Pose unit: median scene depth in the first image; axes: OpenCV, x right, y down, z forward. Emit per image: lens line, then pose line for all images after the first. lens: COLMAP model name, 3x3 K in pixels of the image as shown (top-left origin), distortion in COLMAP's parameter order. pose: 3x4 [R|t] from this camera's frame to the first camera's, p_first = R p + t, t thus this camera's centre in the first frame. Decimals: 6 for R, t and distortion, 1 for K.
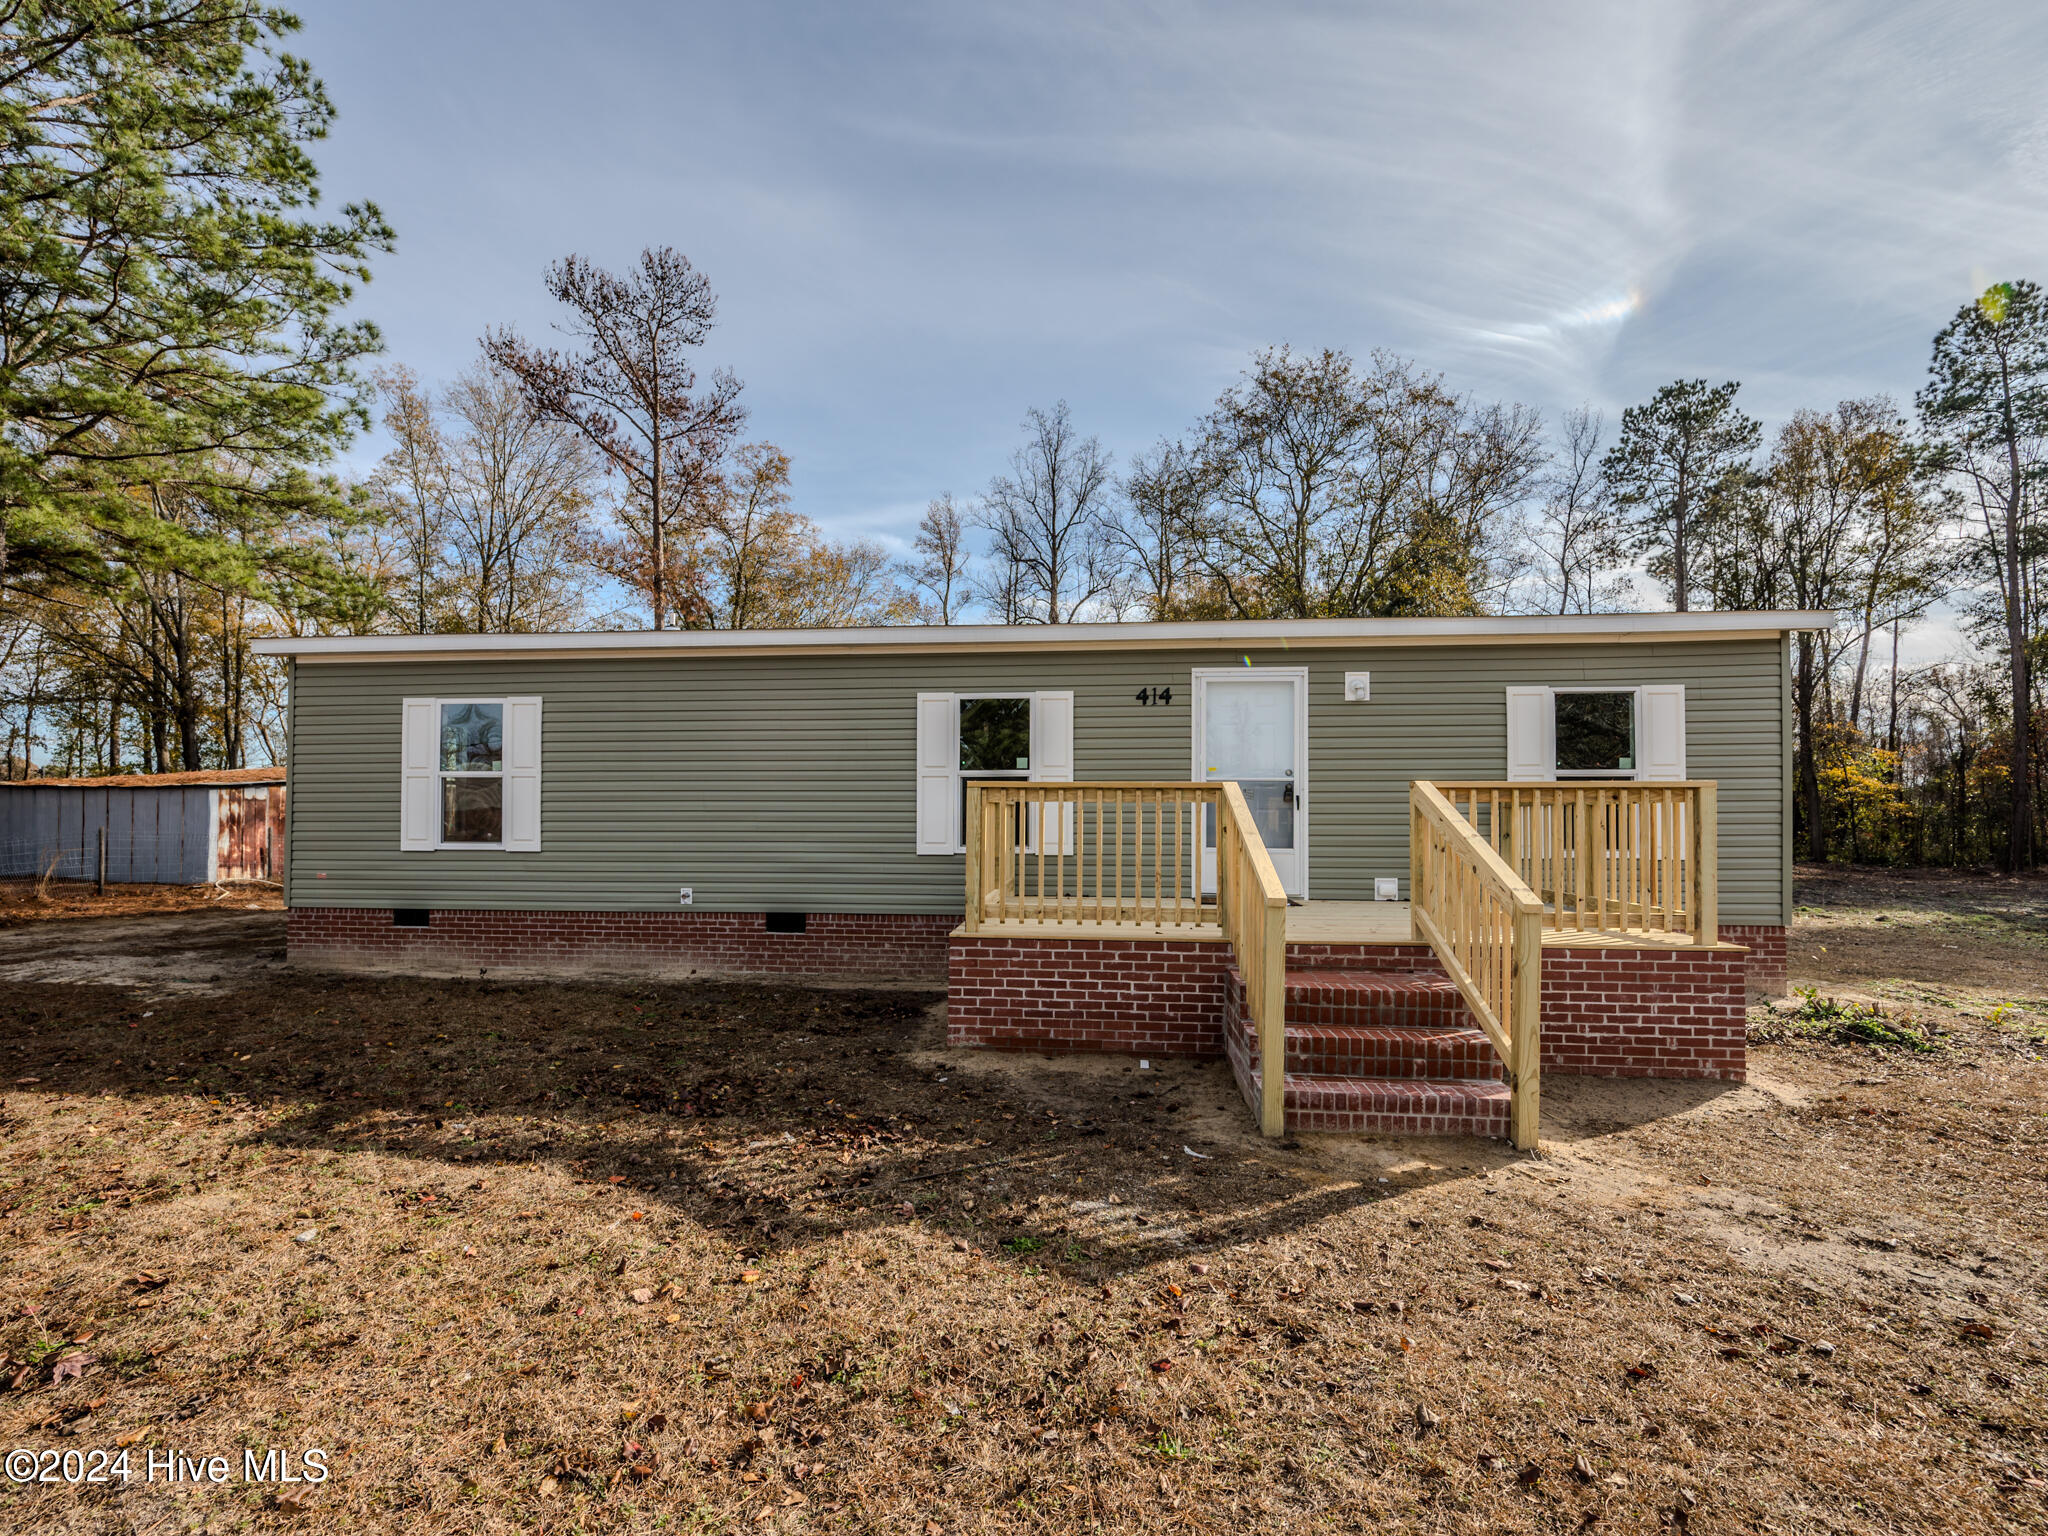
lens RADIAL K [[925.1, 0, 1024.0], [0, 925.1, 768.0], [0, 0, 1]] dist [-0.001523, -0.001452]
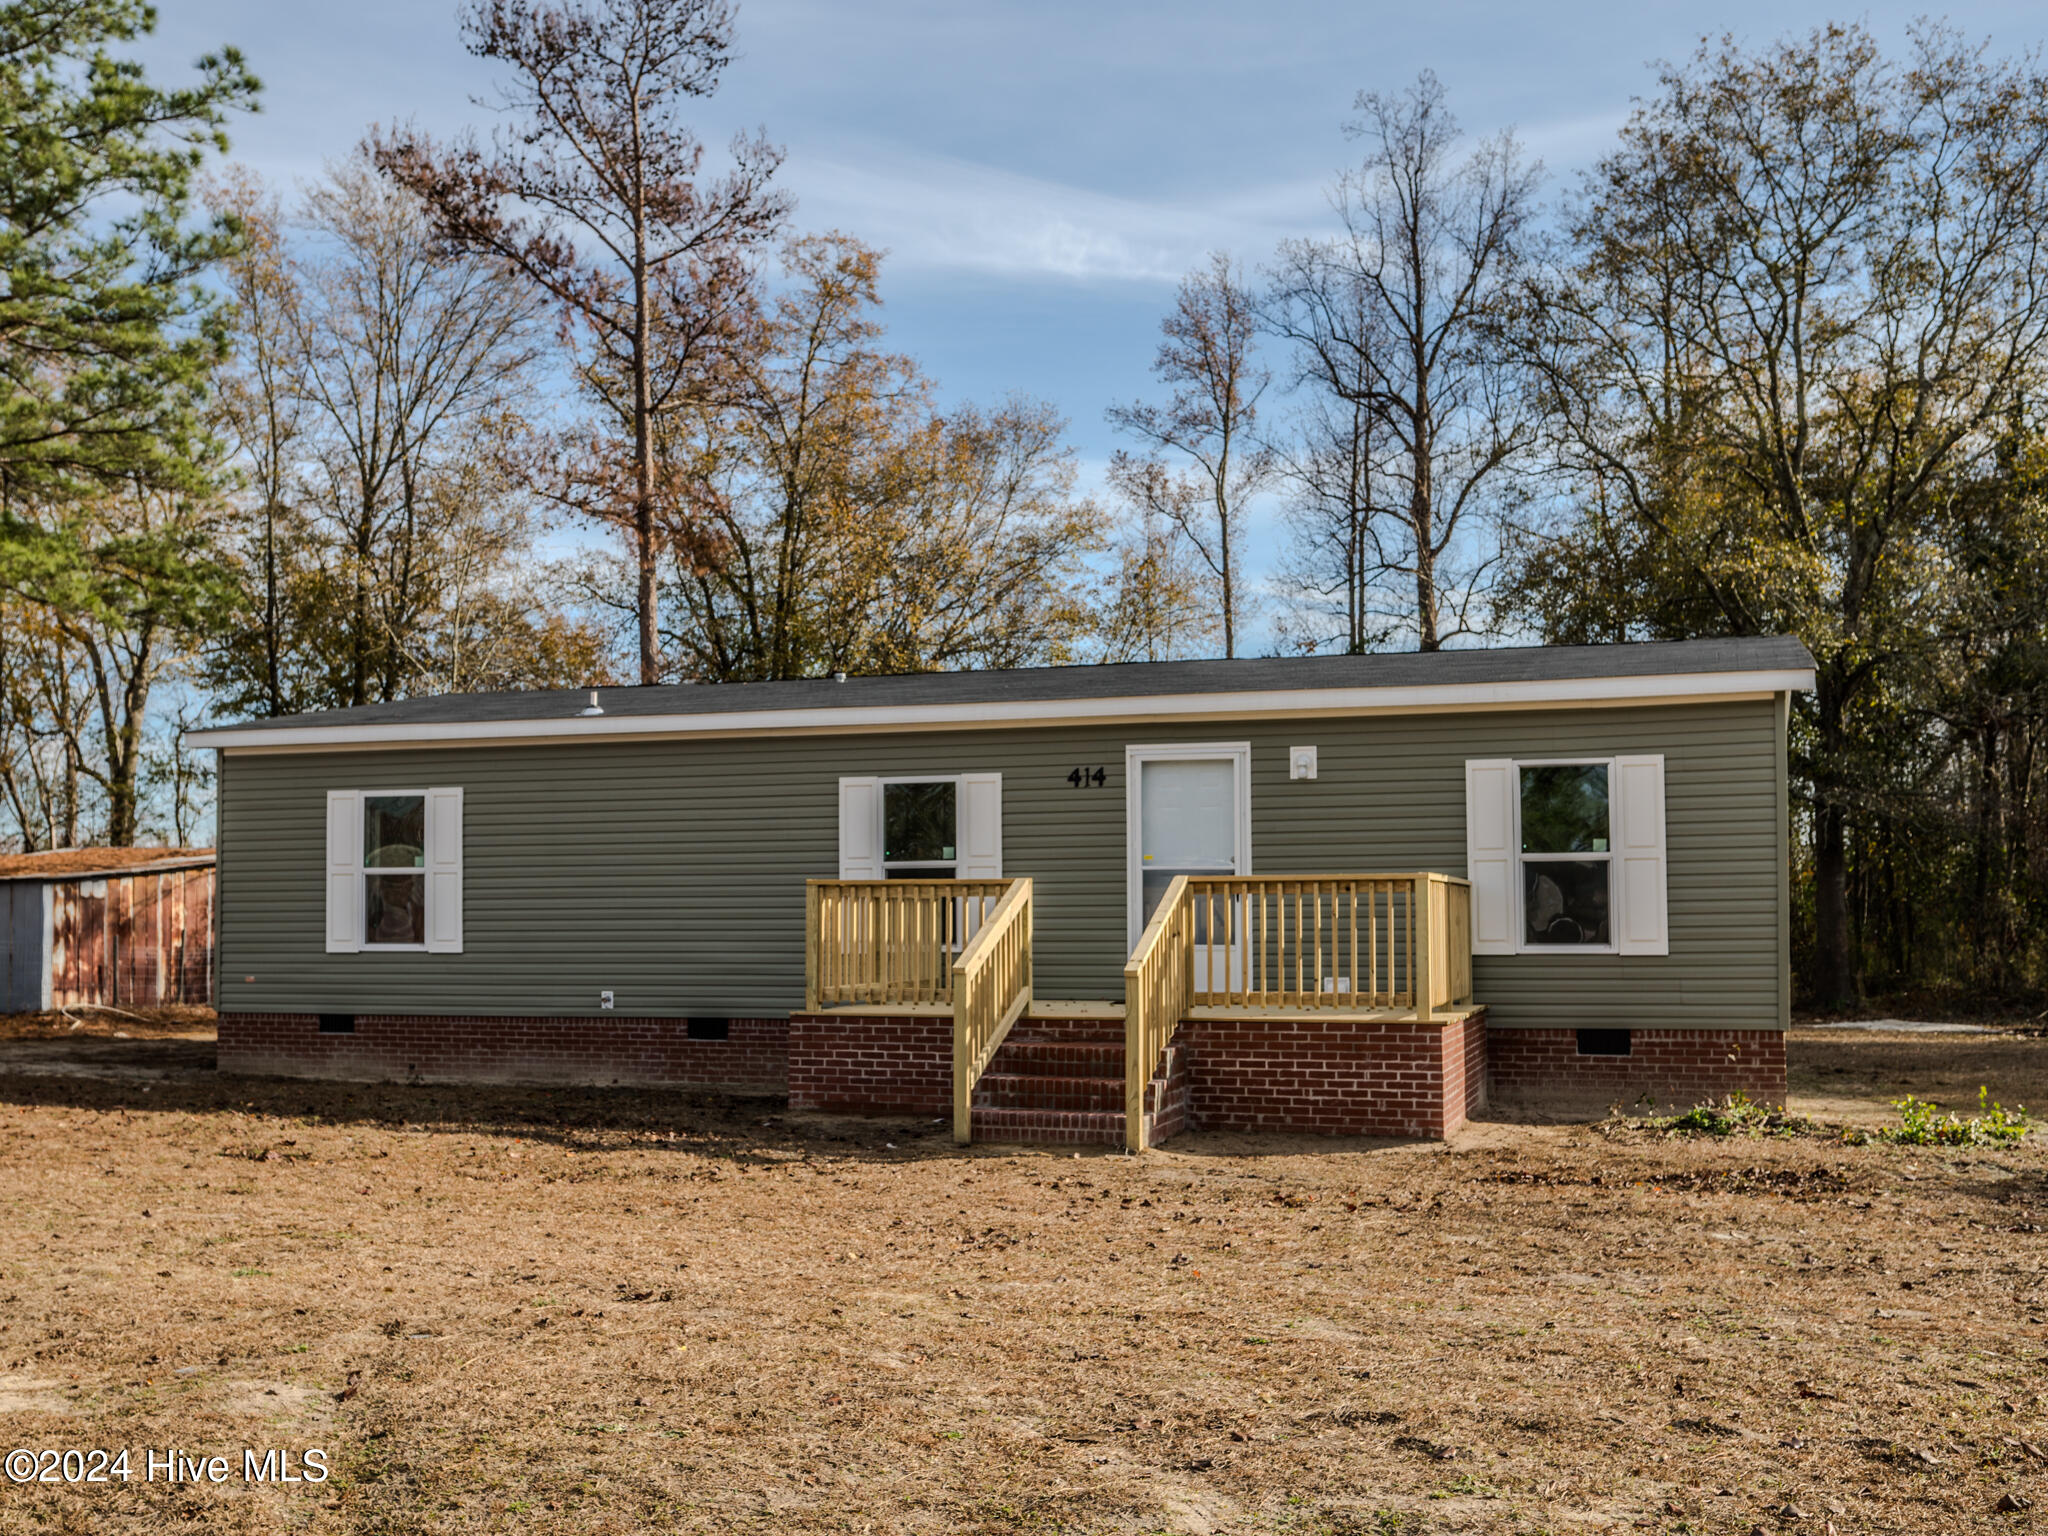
lens RADIAL K [[1951.8, 0, 1024.0], [0, 1951.8, 768.0], [0, 0, 1]] dist [-0.026112, 0.014996]
pose [[0.980053, -0.022194, -0.197494, 0.173043], [0.017333, 0.999504, -0.026310, -0.014179], [0.197980, 0.022362, 0.979951, -0.333267]]
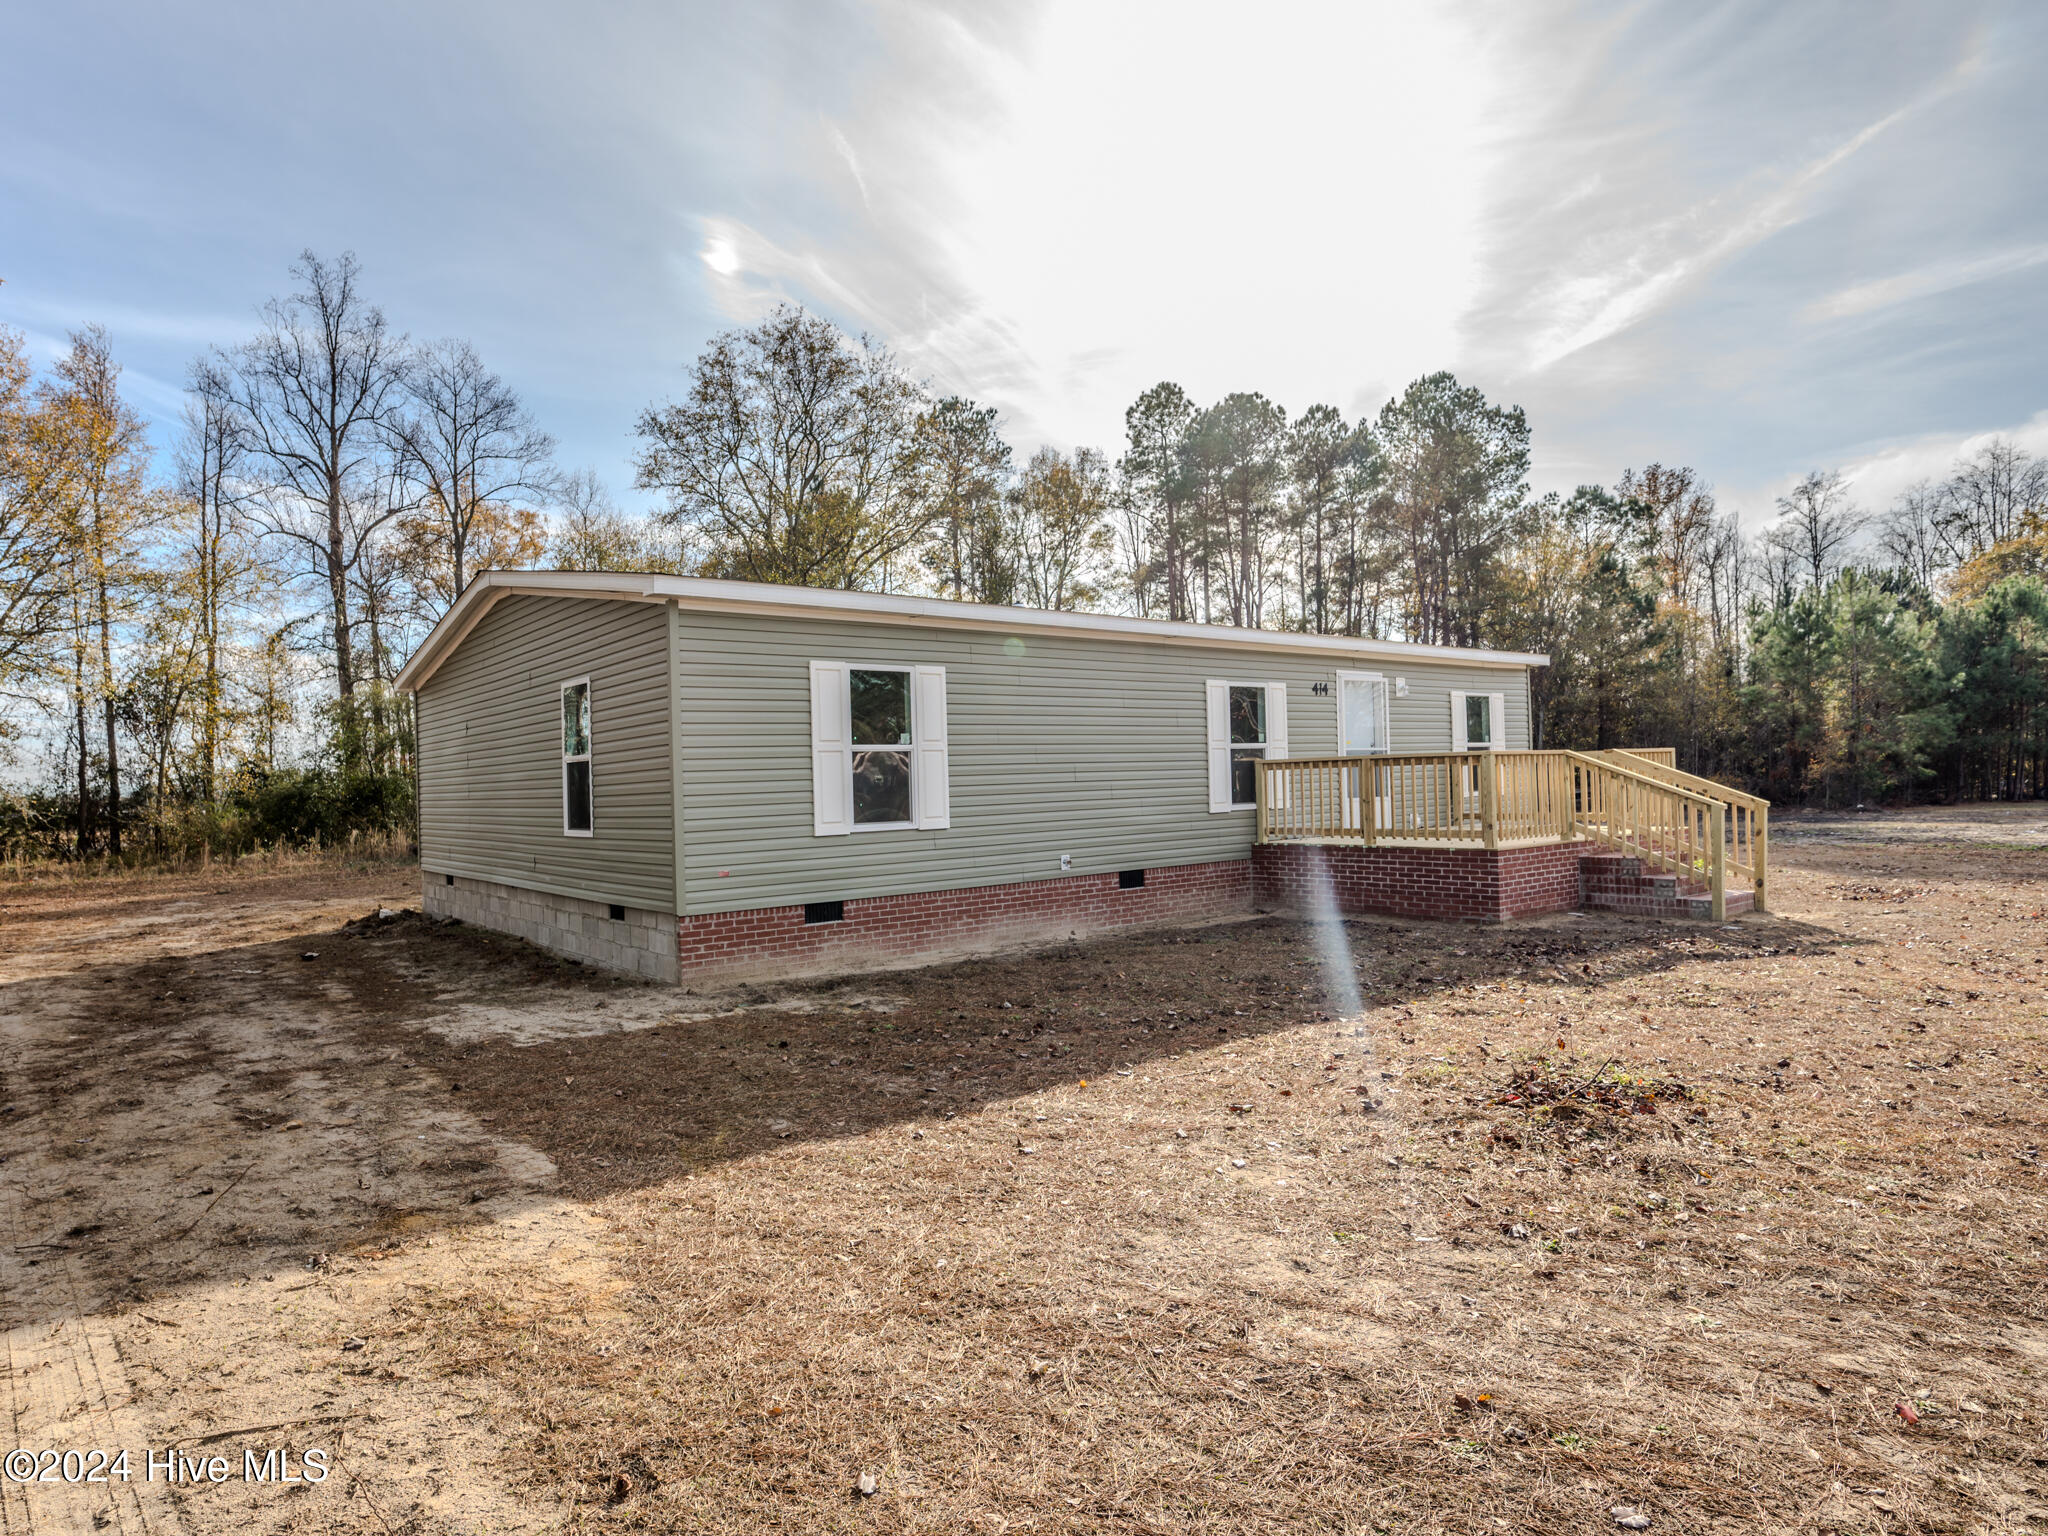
lens RADIAL K [[1012.0, 0, 1024.0], [0, 1012.0, 768.0], [0, 0, 1]] dist [0.000499, 0.000156]
pose [[0.757243, -0.014523, 0.652971, -0.469066], [-0.002394, 0.999684, 0.025011, 0.000710], [-0.653128, -0.020502, 0.756970, 0.065486]]
